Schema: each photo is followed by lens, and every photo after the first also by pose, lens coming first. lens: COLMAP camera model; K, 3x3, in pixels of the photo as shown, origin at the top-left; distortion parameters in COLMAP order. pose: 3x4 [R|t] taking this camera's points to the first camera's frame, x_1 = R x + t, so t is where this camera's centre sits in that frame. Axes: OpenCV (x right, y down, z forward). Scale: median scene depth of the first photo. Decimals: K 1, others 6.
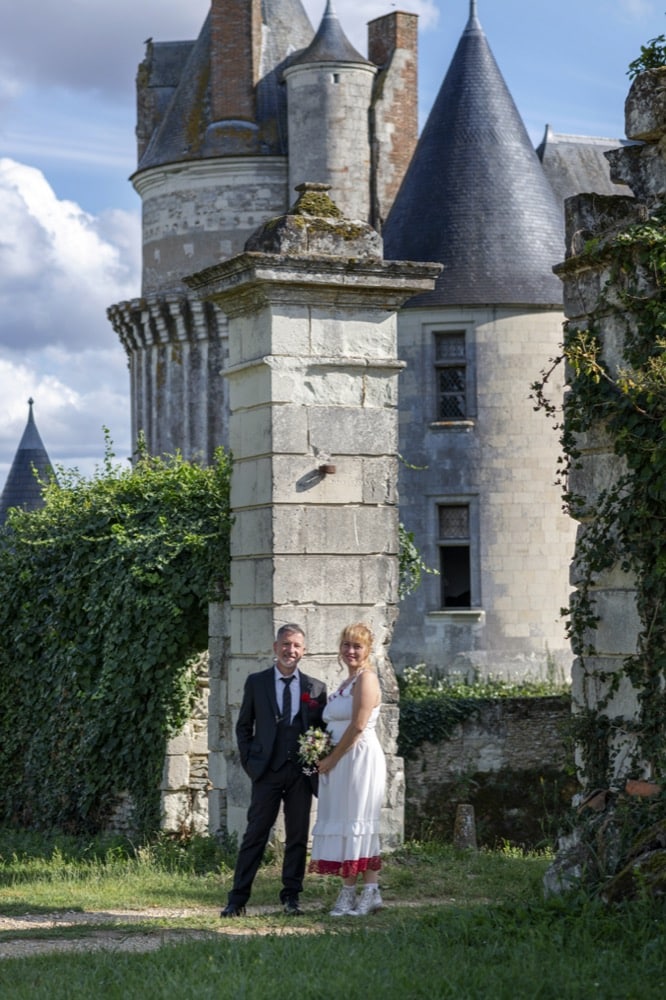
lens RADIAL K [[2550.2, 0, 329.9], [0, 2550.2, 499.5], [0, 0, 1]] dist [0.050745, 0.225010]
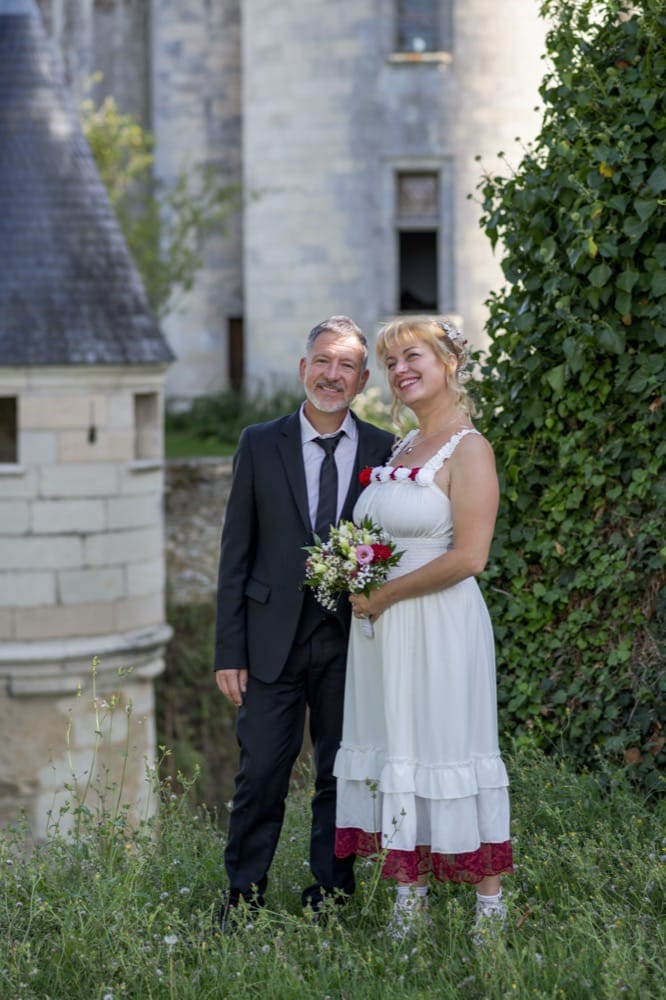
lens RADIAL K [[2574.9, 0, 331.6], [0, 2574.9, 499.4], [0, 0, 1]] dist [0.040267, 0.434026]
pose [[0.984607, -0.004026, 0.174739, -0.105898], [-0.014079, 0.994659, 0.102250, 0.020515], [-0.174218, -0.103137, 0.979291, 0.276381]]
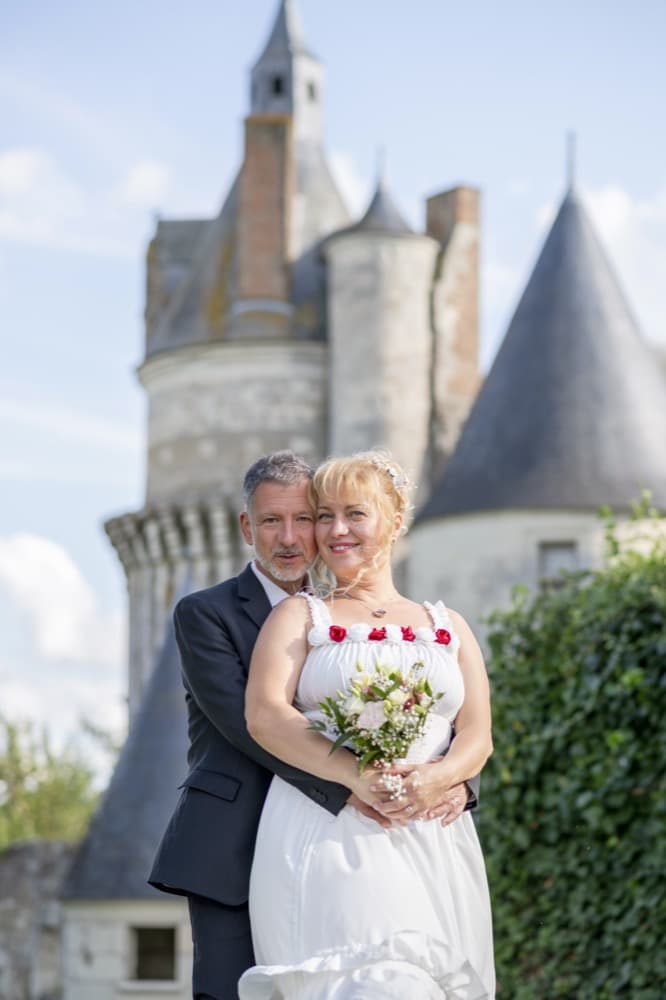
lens RADIAL K [[2550.2, 0, 329.9], [0, 2550.2, 499.5], [0, 0, 1]] dist [0.050745, 0.225010]
pose [[0.995789, 0.032306, 0.085792, -0.099360], [-0.021435, 0.991958, -0.124736, 0.025814], [-0.089132, 0.122372, 0.988474, 0.190023]]
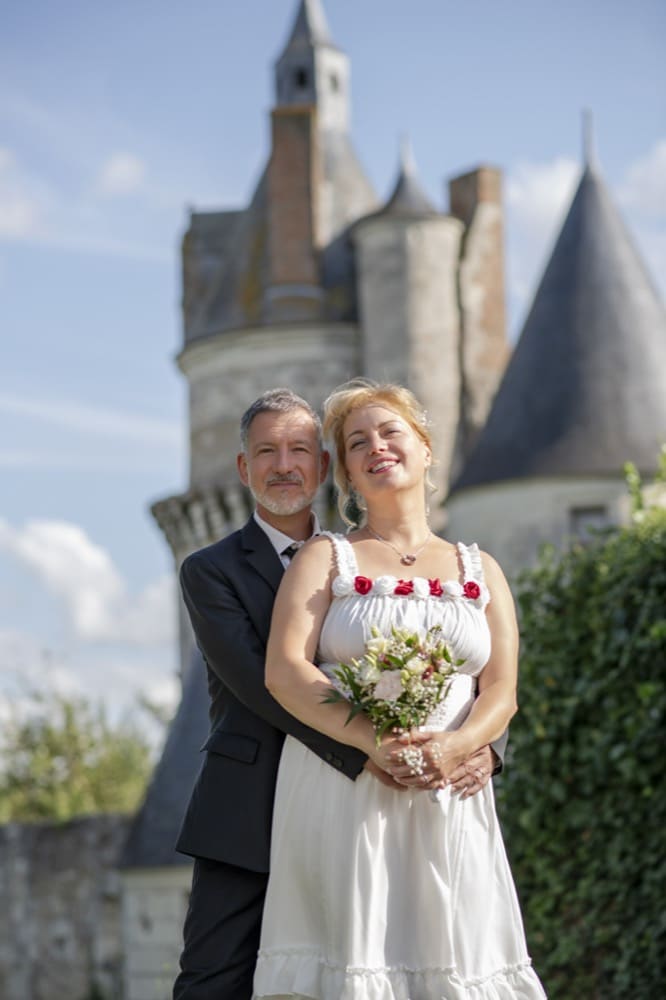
lens RADIAL K [[2443.7, 0, 332.4], [0, 2443.7, 499.7], [0, 0, 1]] dist [0.011115, 0.431249]
pose [[0.997515, -0.007562, 0.070051, -0.097372], [0.015694, 0.993094, -0.116268, 0.026184], [-0.068688, 0.117078, 0.990744, 0.196491]]
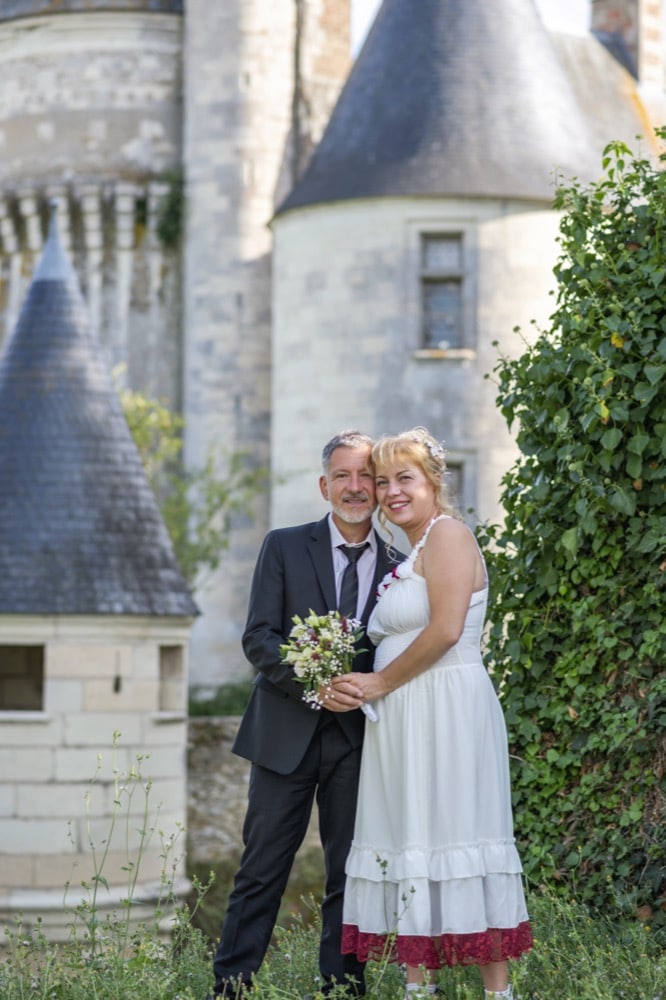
lens RADIAL K [[2550.2, 0, 329.9], [0, 2550.2, 499.5], [0, 0, 1]] dist [0.050745, 0.225010]
pose [[0.986165, 0.031142, 0.162813, -0.105953], [-0.027566, 0.999327, -0.024181, 0.031753], [-0.163456, 0.019359, 0.986361, 0.272521]]
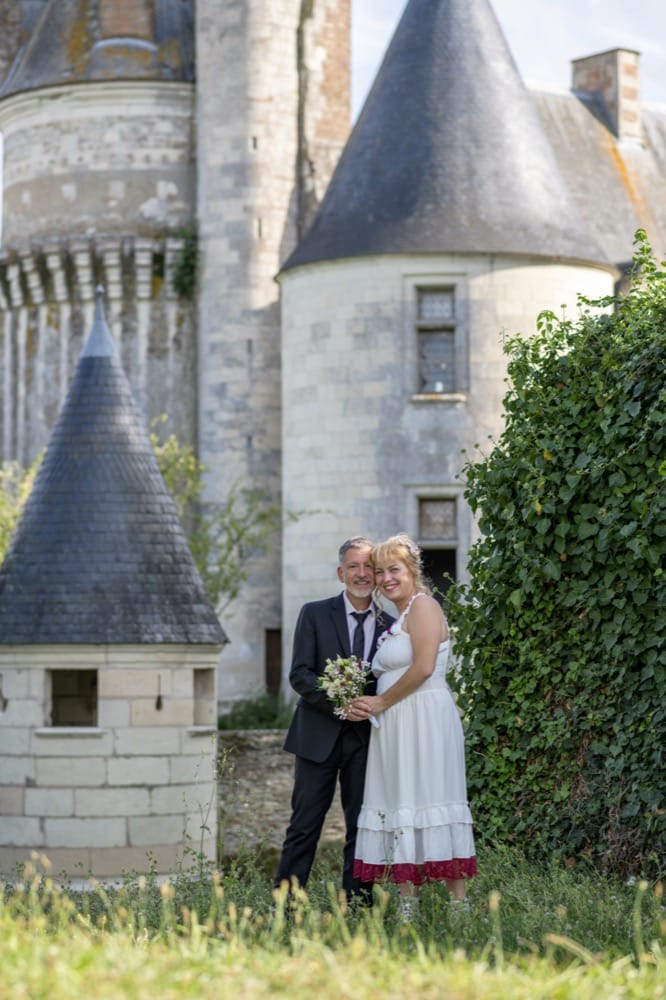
lens RADIAL K [[2550.2, 0, 329.9], [0, 2550.2, 499.5], [0, 0, 1]] dist [0.050745, 0.225010]
pose [[0.986589, 0.021512, 0.161801, -0.118725], [-0.016895, 0.999411, -0.029855, 0.028007], [-0.162348, 0.026721, 0.986372, 0.202776]]
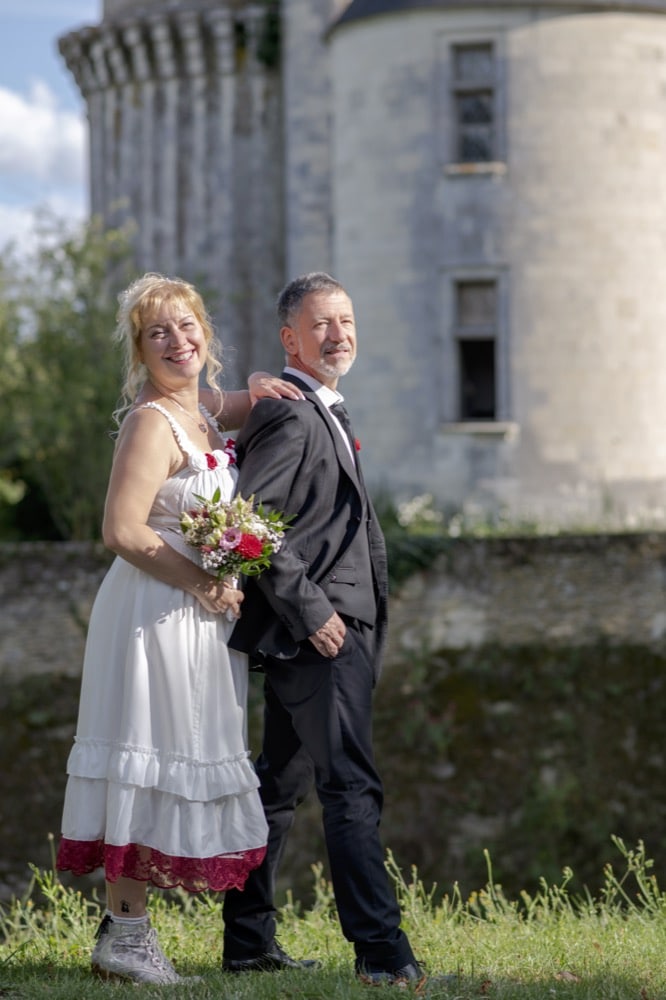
lens RADIAL K [[2550.2, 0, 329.9], [0, 2550.2, 499.5], [0, 0, 1]] dist [0.050745, 0.225010]
pose [[0.998069, 0.005988, -0.061831, 0.052648], [-0.002723, 0.998603, 0.052766, 0.026387], [0.062061, -0.052496, 0.996691, 0.265792]]
